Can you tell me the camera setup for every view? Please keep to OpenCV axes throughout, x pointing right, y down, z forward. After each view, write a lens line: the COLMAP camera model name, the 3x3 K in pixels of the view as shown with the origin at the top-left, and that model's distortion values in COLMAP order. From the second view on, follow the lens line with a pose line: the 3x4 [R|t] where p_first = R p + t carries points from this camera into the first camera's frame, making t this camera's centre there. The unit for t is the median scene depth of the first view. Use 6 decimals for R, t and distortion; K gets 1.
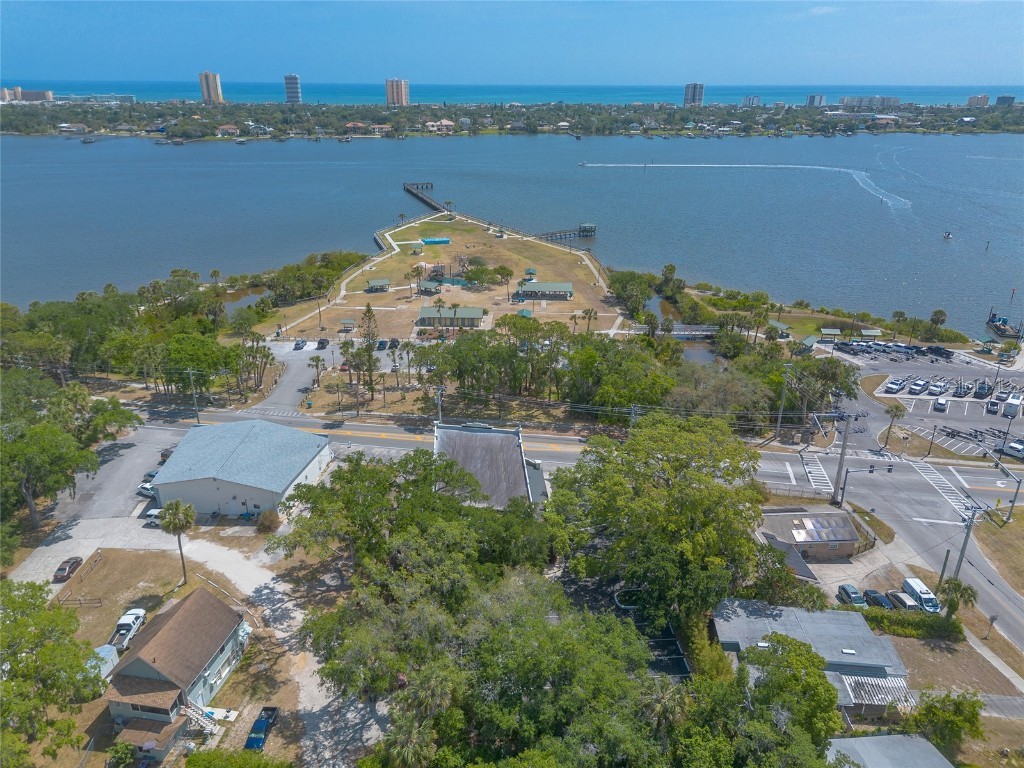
lens RADIAL K [[728.3, 0, 509.6], [0, 728.3, 389.2], [0, 0, 1]] dist [0.056214, -0.050055]
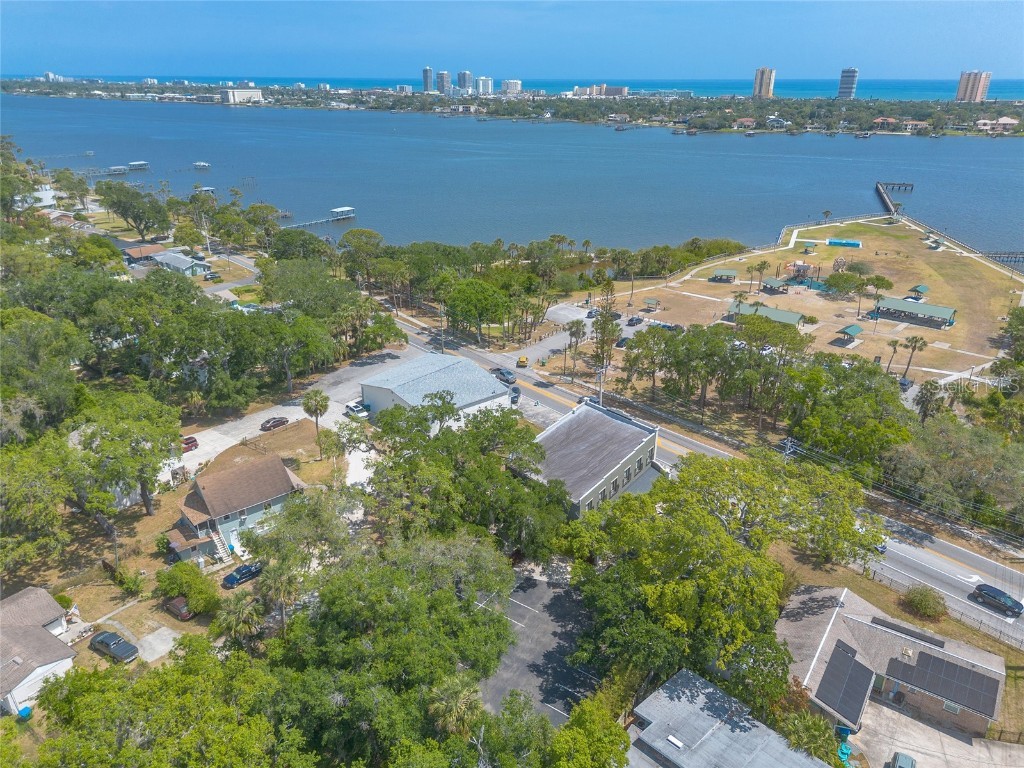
lens RADIAL K [[728.3, 0, 505.7], [0, 728.3, 380.1], [0, 0, 1]] dist [0.056214, -0.050055]
pose [[0.770615, 0.240534, -0.590166, 0.328422], [-0.244826, 0.966714, 0.074319, -0.020322], [0.588398, 0.087217, 0.803854, 0.135267]]
